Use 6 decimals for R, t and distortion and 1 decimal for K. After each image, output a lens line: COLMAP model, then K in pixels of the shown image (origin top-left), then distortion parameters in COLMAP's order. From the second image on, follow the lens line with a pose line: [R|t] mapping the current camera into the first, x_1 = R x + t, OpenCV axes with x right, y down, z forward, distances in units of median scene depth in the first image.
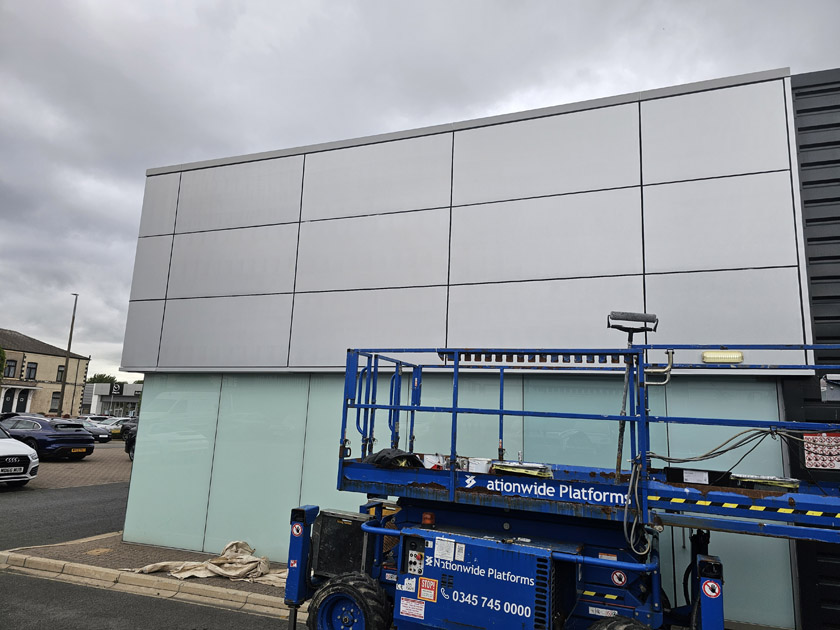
lens RADIAL K [[583.7, 0, 420.4], [0, 583.7, 298.5], [0, 0, 1]] dist [0.002618, -0.003259]
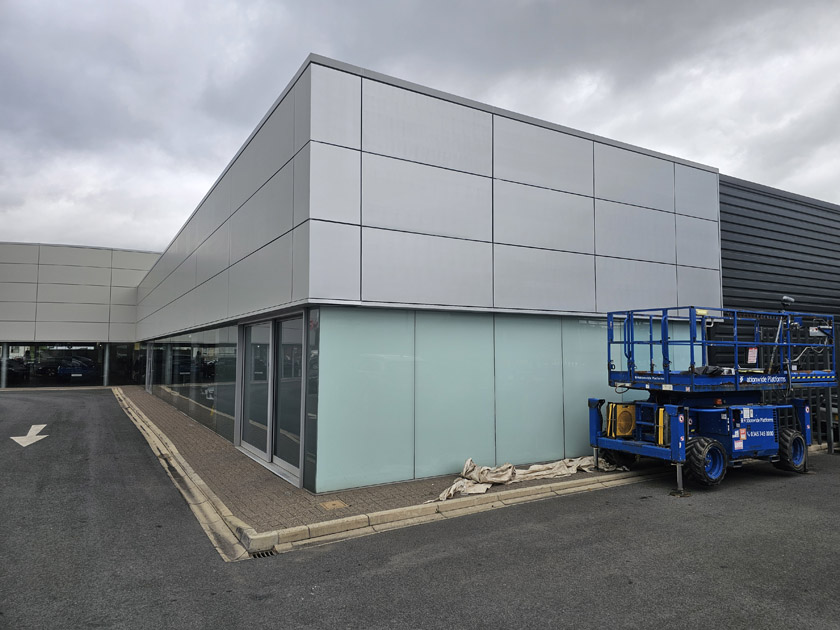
lens RADIAL K [[583.7, 0, 420.4], [0, 583.7, 298.5], [0, 0, 1]] dist [0.002618, -0.003259]
pose [[0.610987, 0.029427, 0.791094, -1.718410], [-0.139120, 0.987748, 0.070704, 0.048222], [-0.779321, -0.153256, 0.607595, 0.563695]]
